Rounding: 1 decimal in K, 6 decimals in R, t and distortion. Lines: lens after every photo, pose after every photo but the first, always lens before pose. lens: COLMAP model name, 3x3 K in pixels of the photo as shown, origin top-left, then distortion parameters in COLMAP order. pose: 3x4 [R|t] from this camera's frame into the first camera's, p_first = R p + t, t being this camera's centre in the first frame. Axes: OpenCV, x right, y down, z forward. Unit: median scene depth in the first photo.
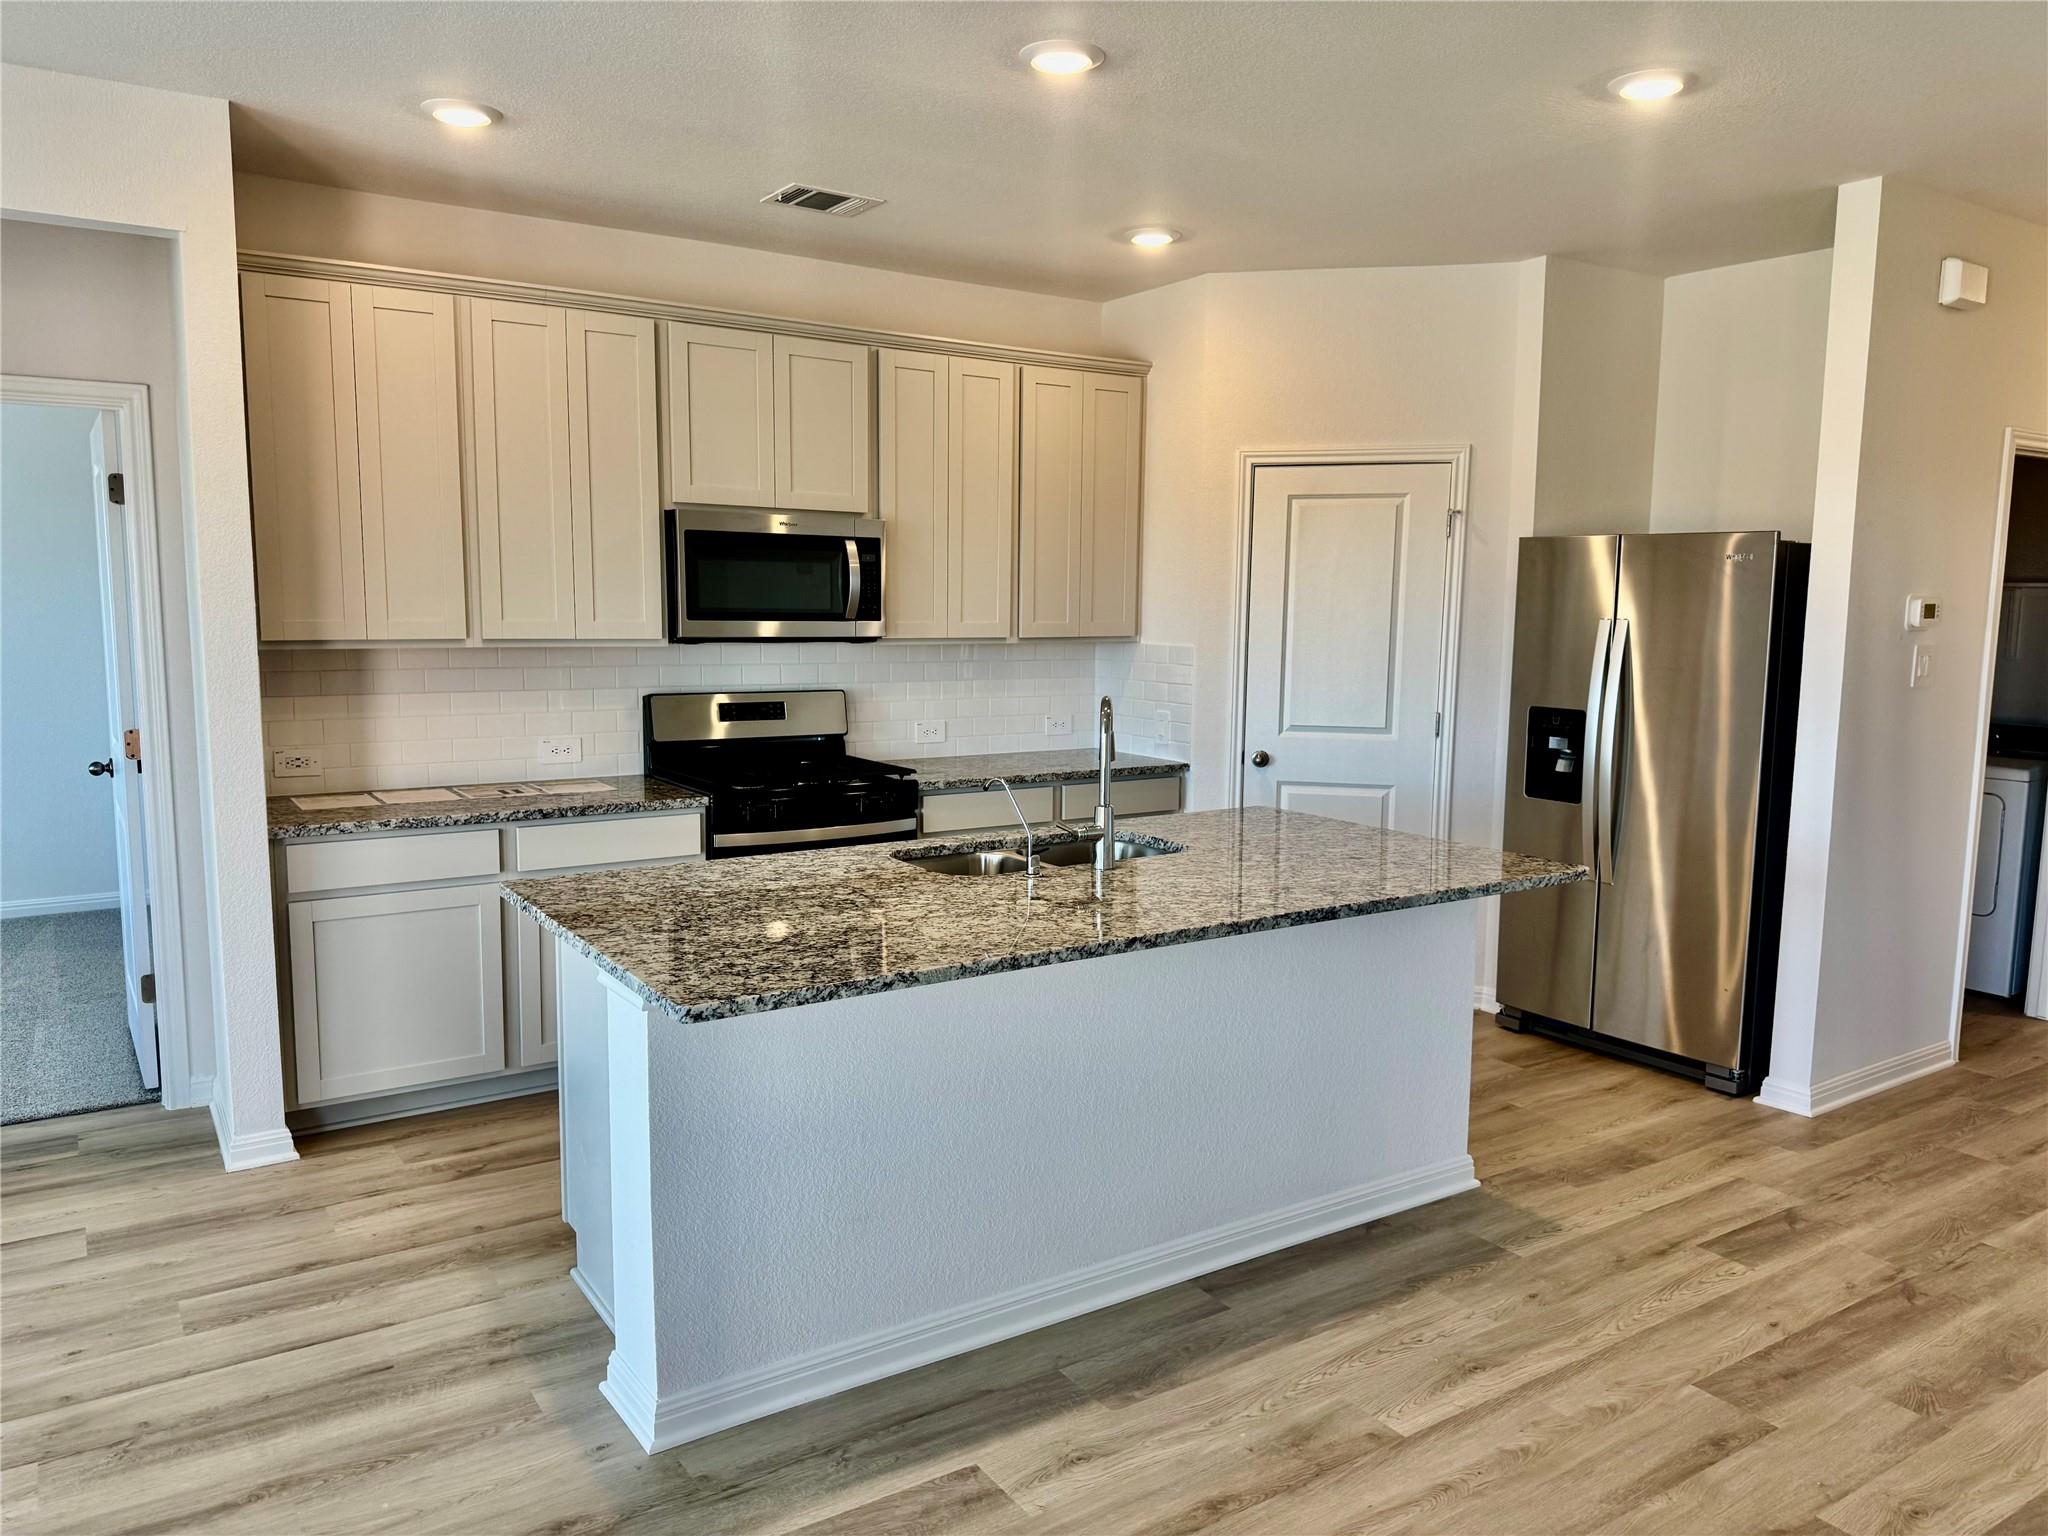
lens RADIAL K [[1450.8, 0, 1018.1], [0, 1450.8, 770.3], [0, 0, 1]] dist [-0.003793, -0.002084]
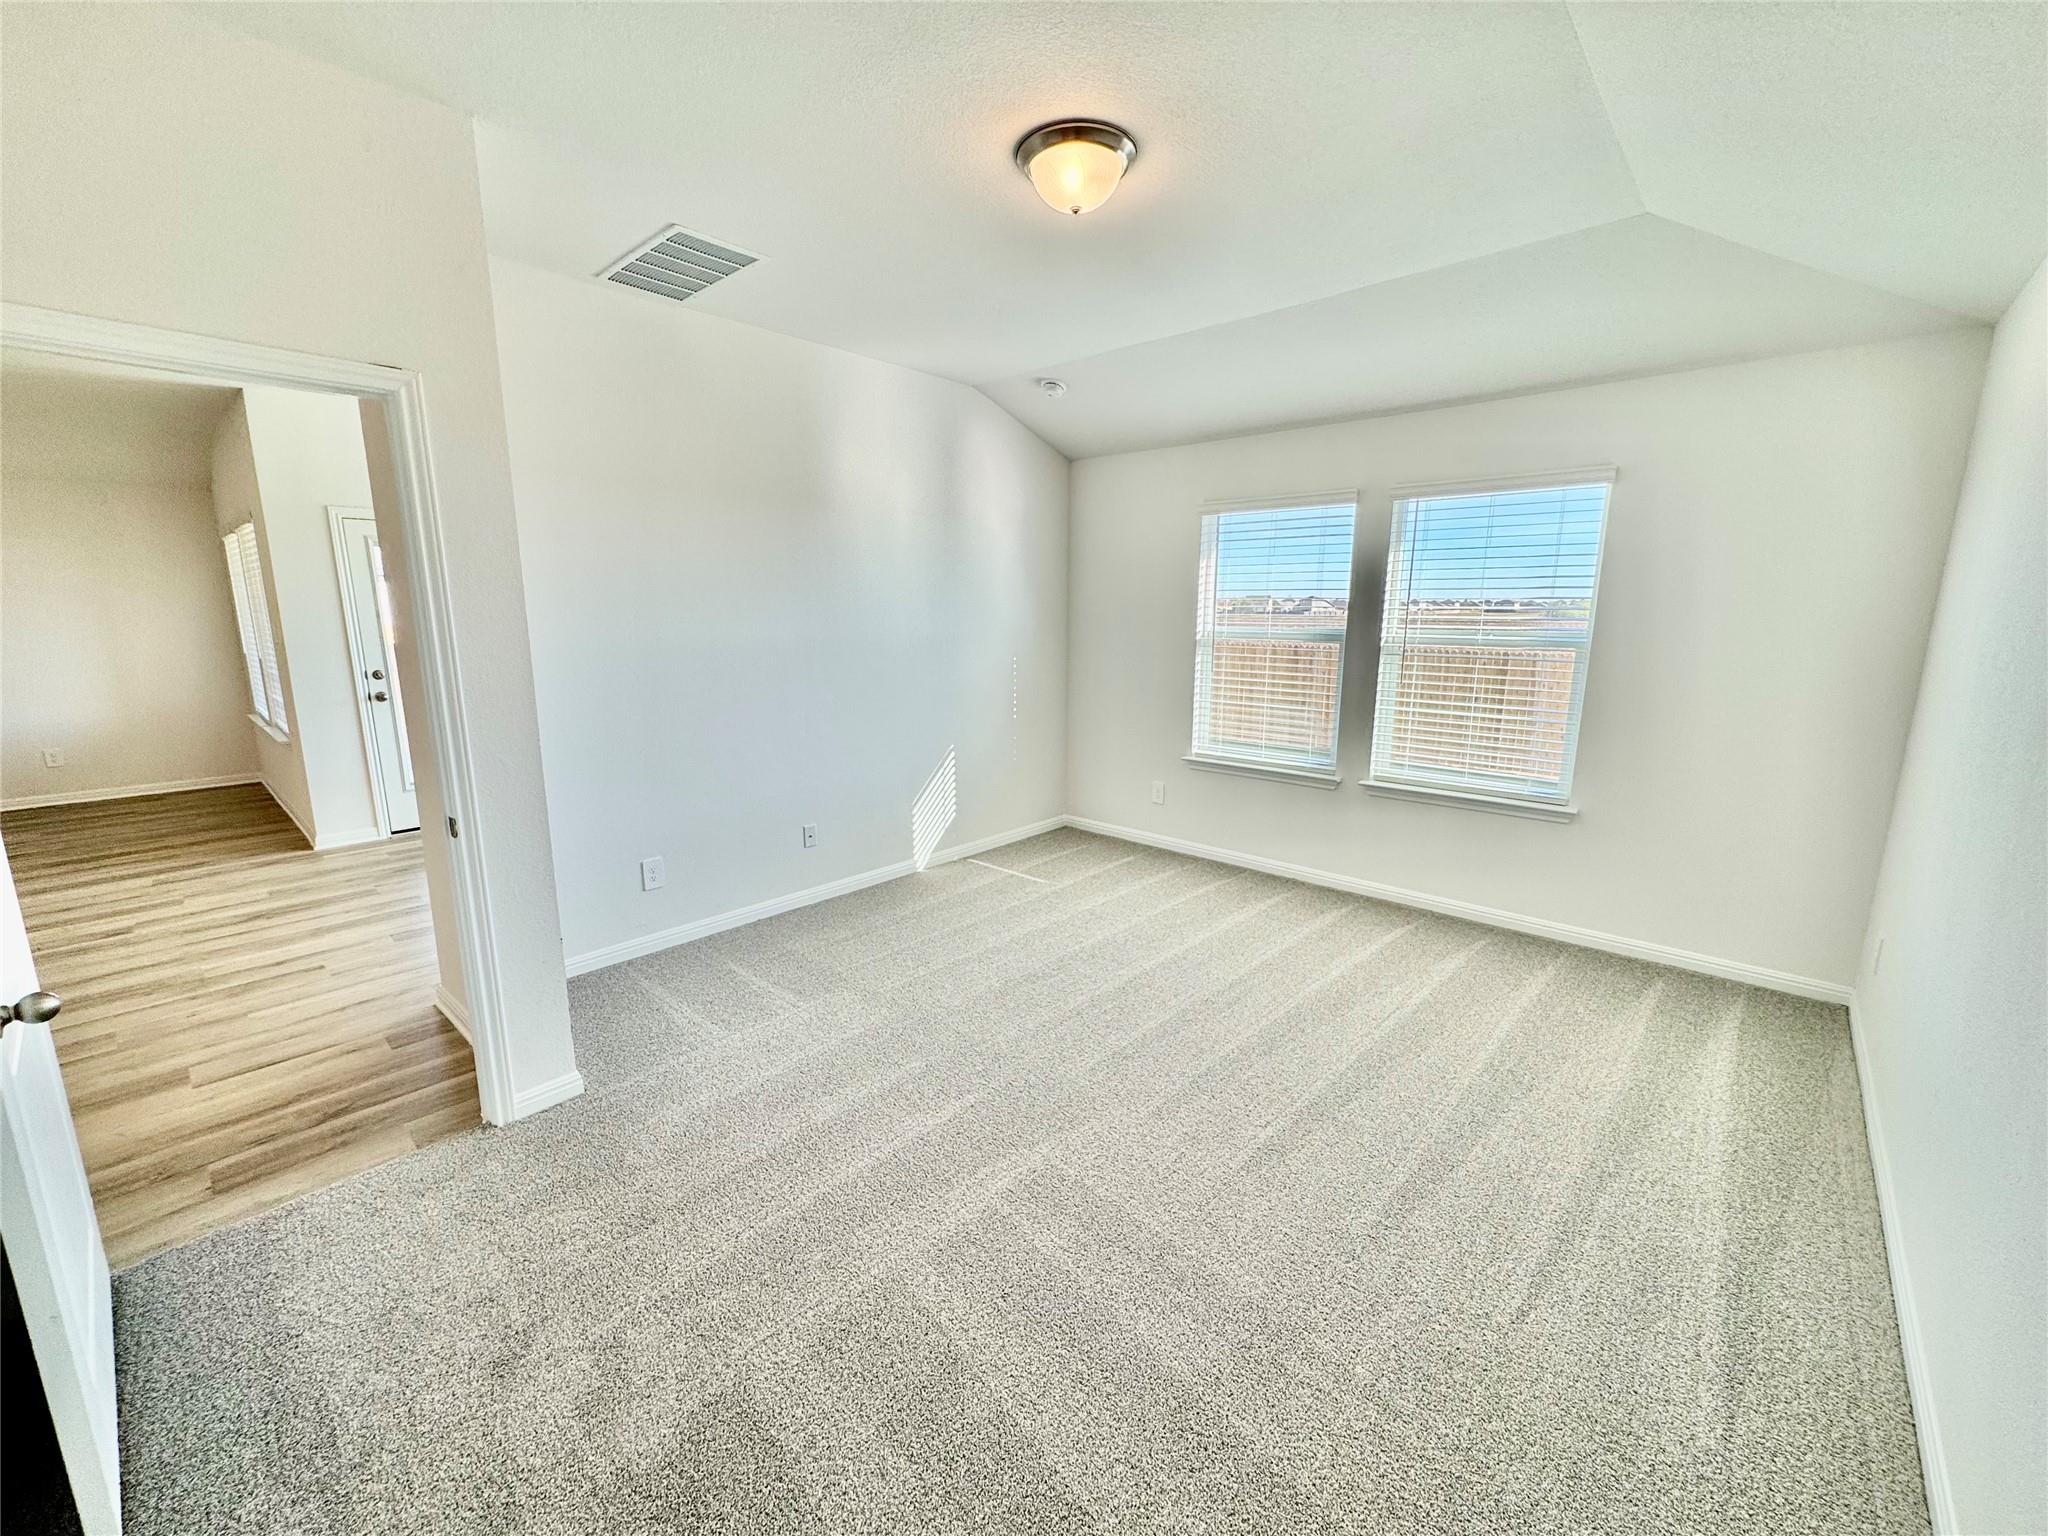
lens RADIAL K [[818.7, 0, 1023.7], [0, 818.7, 768.9], [0, 0, 1]] dist [-0.000445, -0.000072]
pose [[-0.970376, 0.035078, -0.239039, -1.197034], [-0.039552, 0.952991, 0.300408, -0.205627], [0.238340, 0.300963, -0.923372, 1.758922]]
